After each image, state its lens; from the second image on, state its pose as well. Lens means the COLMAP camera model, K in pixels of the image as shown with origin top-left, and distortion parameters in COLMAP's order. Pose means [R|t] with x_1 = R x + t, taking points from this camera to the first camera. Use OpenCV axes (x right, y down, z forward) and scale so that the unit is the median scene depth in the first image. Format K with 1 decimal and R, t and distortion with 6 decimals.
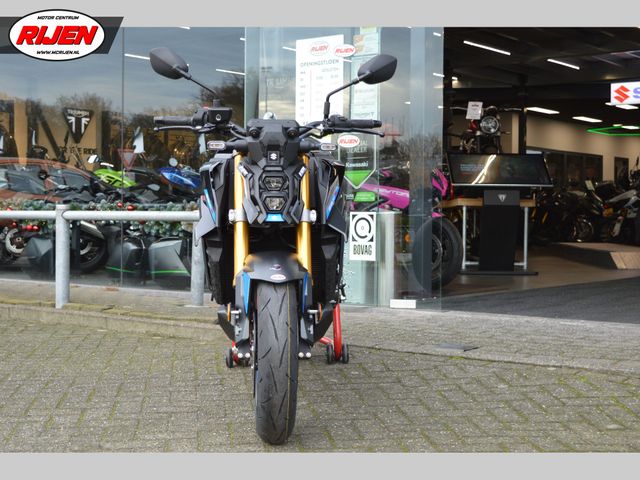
lens RADIAL K [[1059.7, 0, 320.0], [0, 1059.7, 240.0], [0, 0, 1]] dist [0.006919, 0.002799]
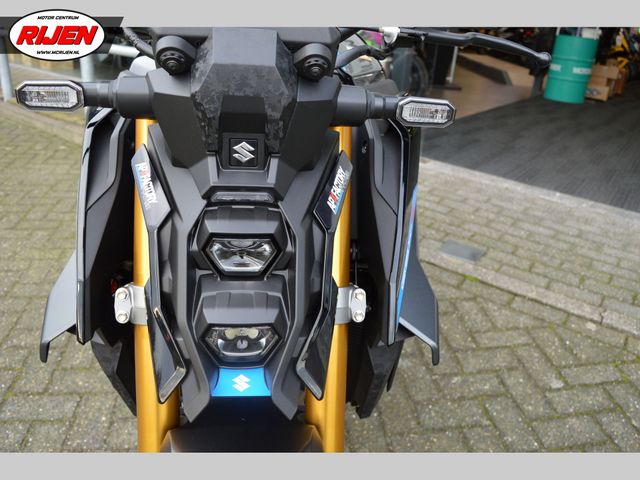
lens RADIAL K [[512.7, 0, 320.0], [0, 512.7, 240.0], [0, 0, 1]] dist [-0.004078, -0.000904]
pose [[0.997915, 0.047349, 0.043865, -0.028448], [-0.060654, 0.920309, 0.386461, -0.111287], [-0.022071, -0.388316, 0.921262, 0.864405]]
